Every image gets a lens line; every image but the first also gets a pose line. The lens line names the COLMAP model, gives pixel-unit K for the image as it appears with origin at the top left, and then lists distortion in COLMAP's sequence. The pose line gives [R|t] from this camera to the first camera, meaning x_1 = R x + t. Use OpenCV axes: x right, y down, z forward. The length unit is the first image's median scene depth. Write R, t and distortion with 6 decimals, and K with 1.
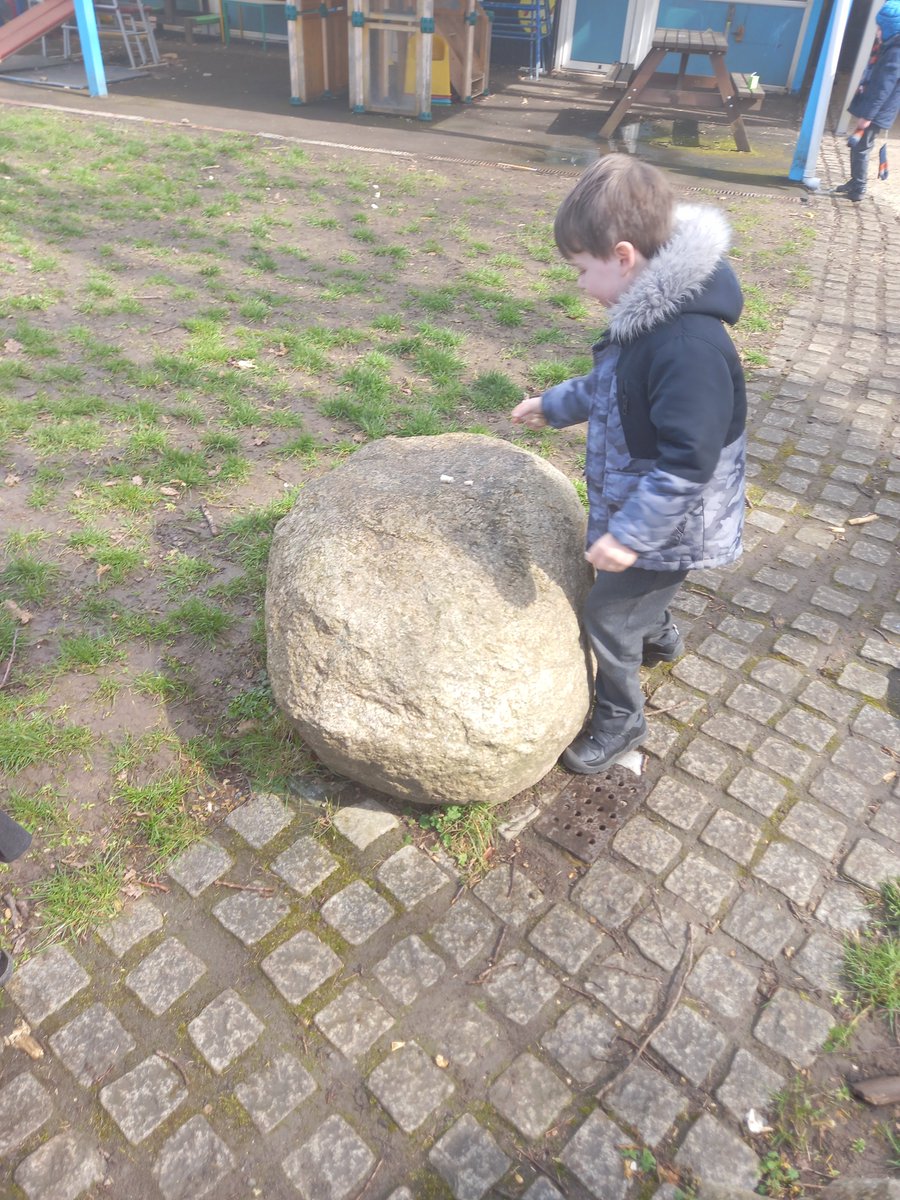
lens RADIAL K [[860.9, 0, 450.0], [0, 860.9, 600.0], [0, 0, 1]] dist [0.071626, -0.070684]
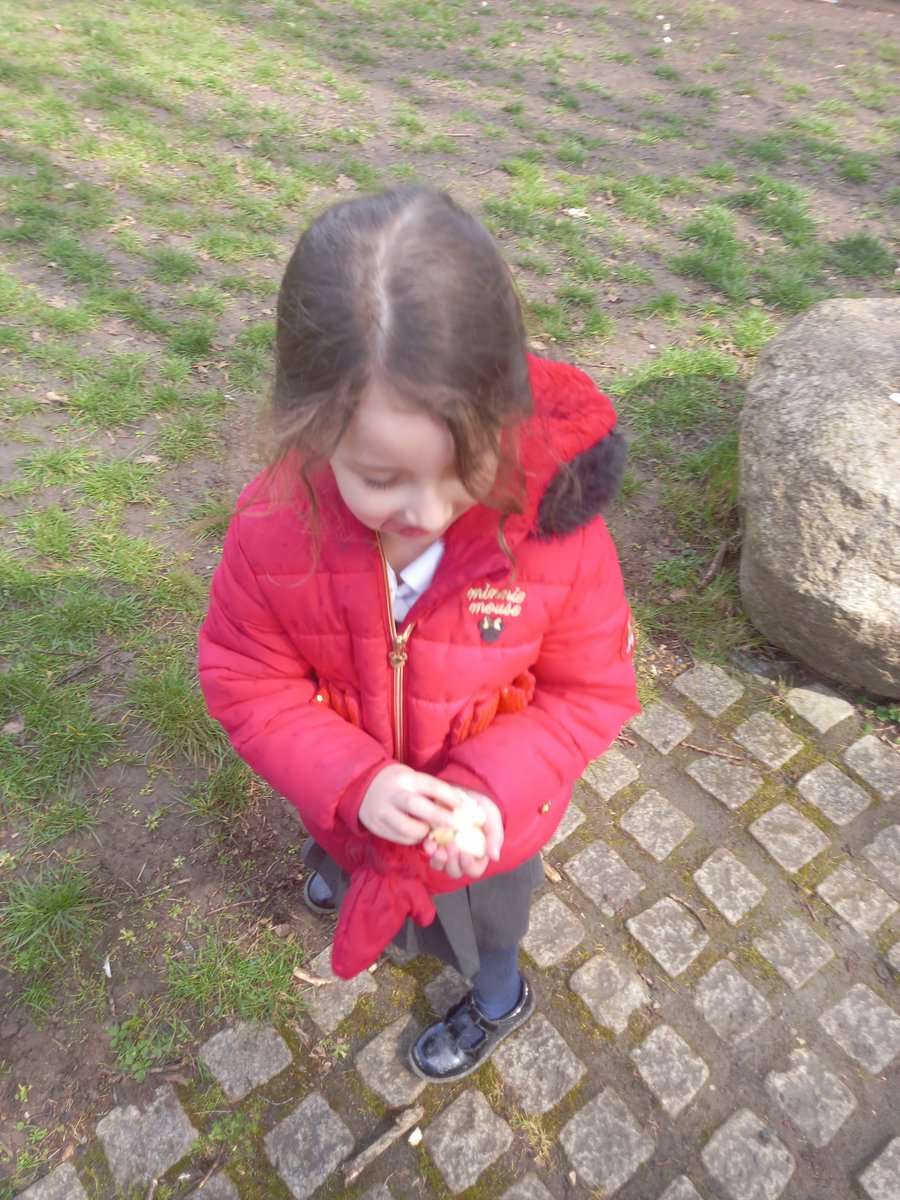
lens RADIAL K [[860.9, 0, 450.0], [0, 860.9, 600.0], [0, 0, 1]] dist [0.071626, -0.070684]
pose [[0.985435, 0.111553, -0.128352, -0.425906], [-0.092902, 0.985336, 0.143114, 0.041602], [0.142434, -0.129105, 0.981348, -0.002983]]
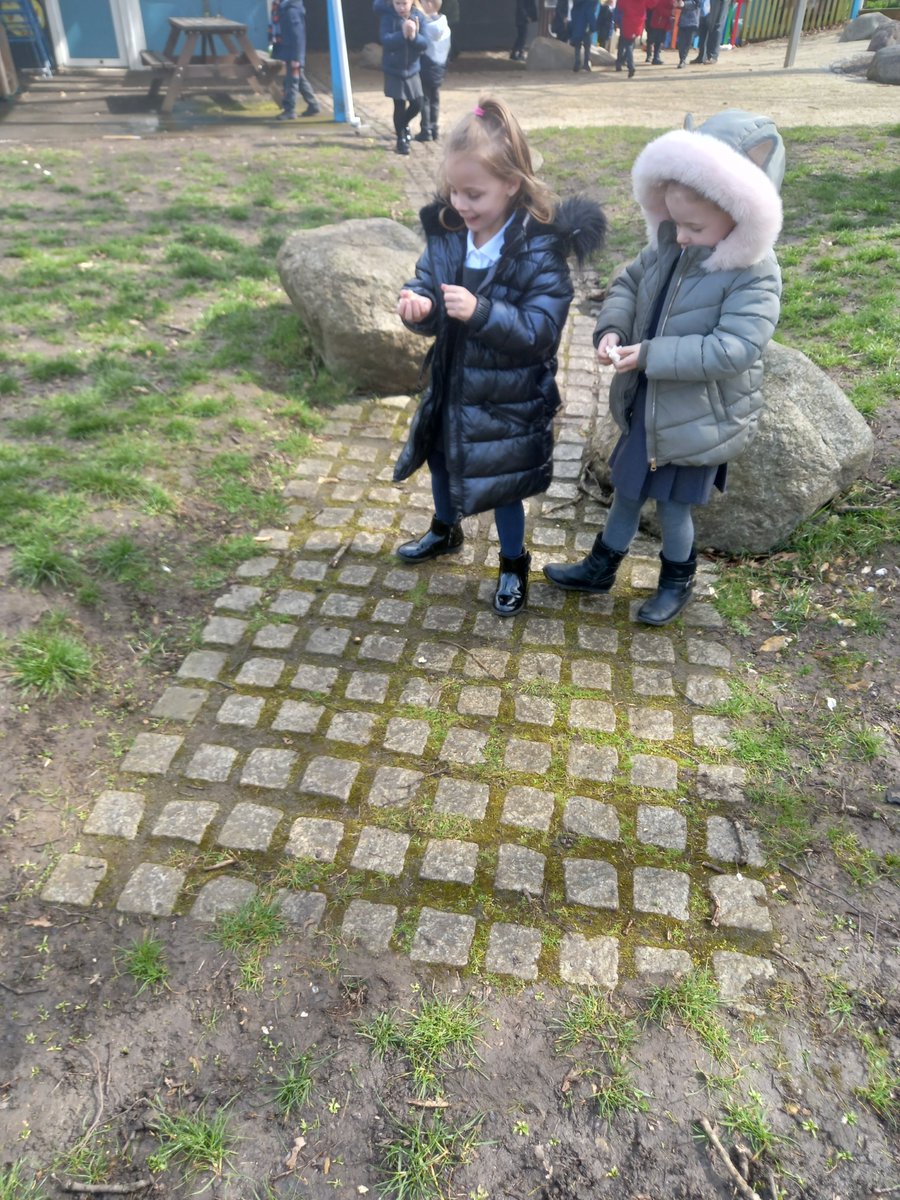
lens RADIAL K [[860.9, 0, 450.0], [0, 860.9, 600.0], [0, 0, 1]] dist [0.071626, -0.070684]
pose [[0.847916, -0.343253, 0.403999, -0.995025], [0.343436, 0.936206, 0.074630, 0.612342], [-0.403843, 0.075468, 0.911710, -0.824348]]
